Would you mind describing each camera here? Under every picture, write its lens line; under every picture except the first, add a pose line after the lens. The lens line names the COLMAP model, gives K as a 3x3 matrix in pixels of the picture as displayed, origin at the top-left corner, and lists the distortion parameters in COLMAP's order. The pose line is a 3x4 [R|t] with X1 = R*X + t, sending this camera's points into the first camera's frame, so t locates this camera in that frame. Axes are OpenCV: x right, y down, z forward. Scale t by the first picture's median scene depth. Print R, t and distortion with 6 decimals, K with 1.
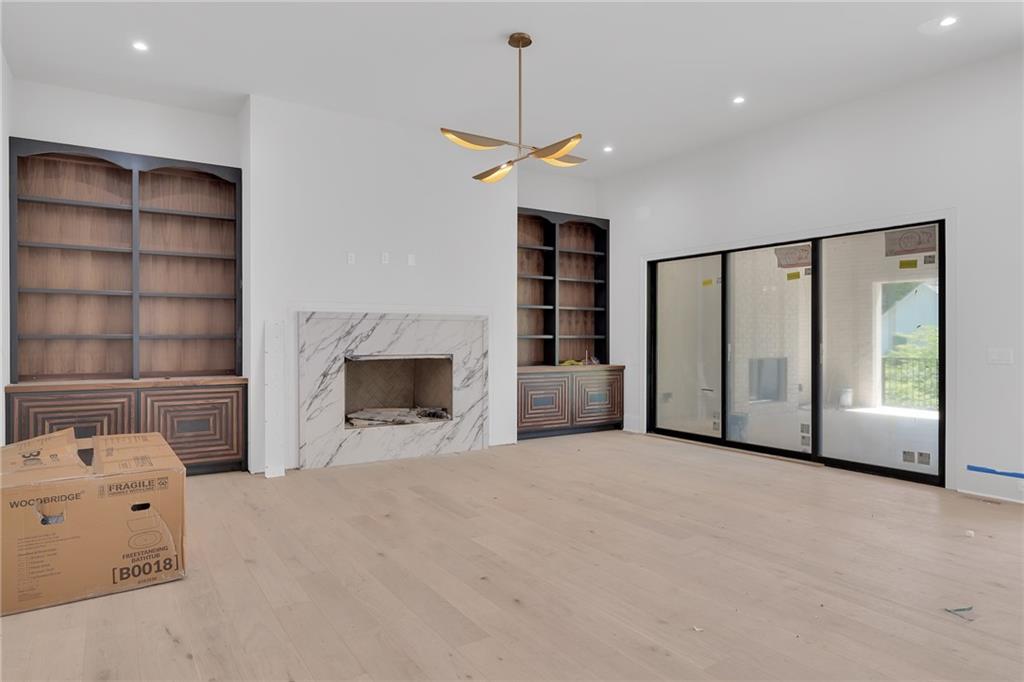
lens RADIAL K [[572.4, 0, 512.0], [0, 572.4, 341.0], [0, 0, 1]] dist [0.001445, 0.000637]
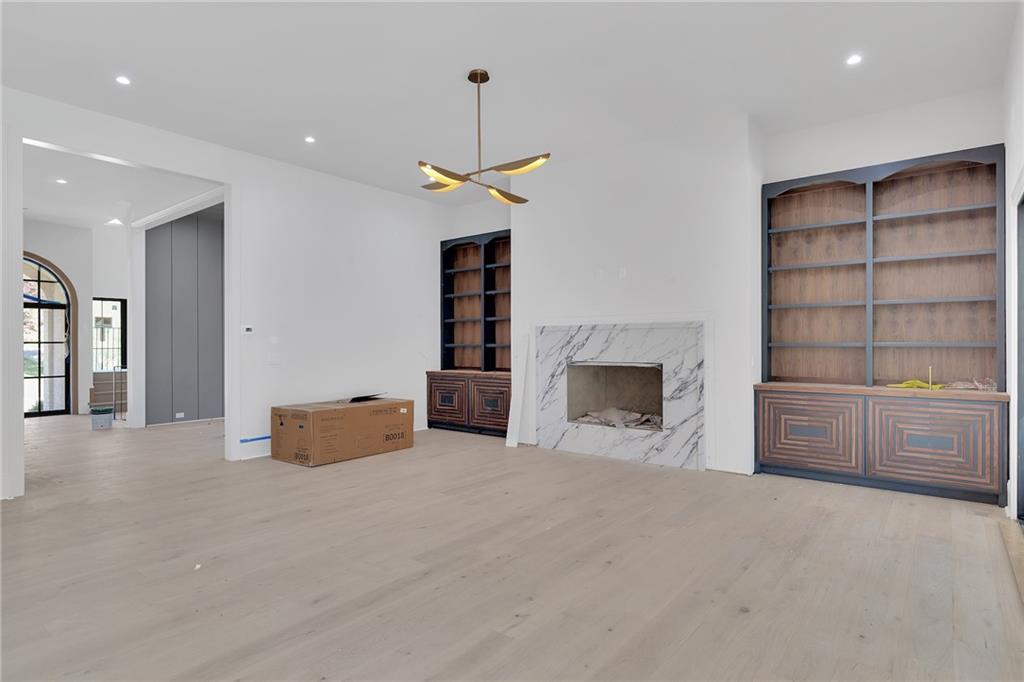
lens RADIAL K [[572.4, 0, 512.0], [0, 572.4, 341.0], [0, 0, 1]] dist [0.001445, 0.000637]
pose [[0.314411, -0.009132, -0.949243, 0.733693], [-0.004662, 0.999927, -0.011164, -0.002432], [0.949276, 0.007936, 0.314345, 0.453024]]
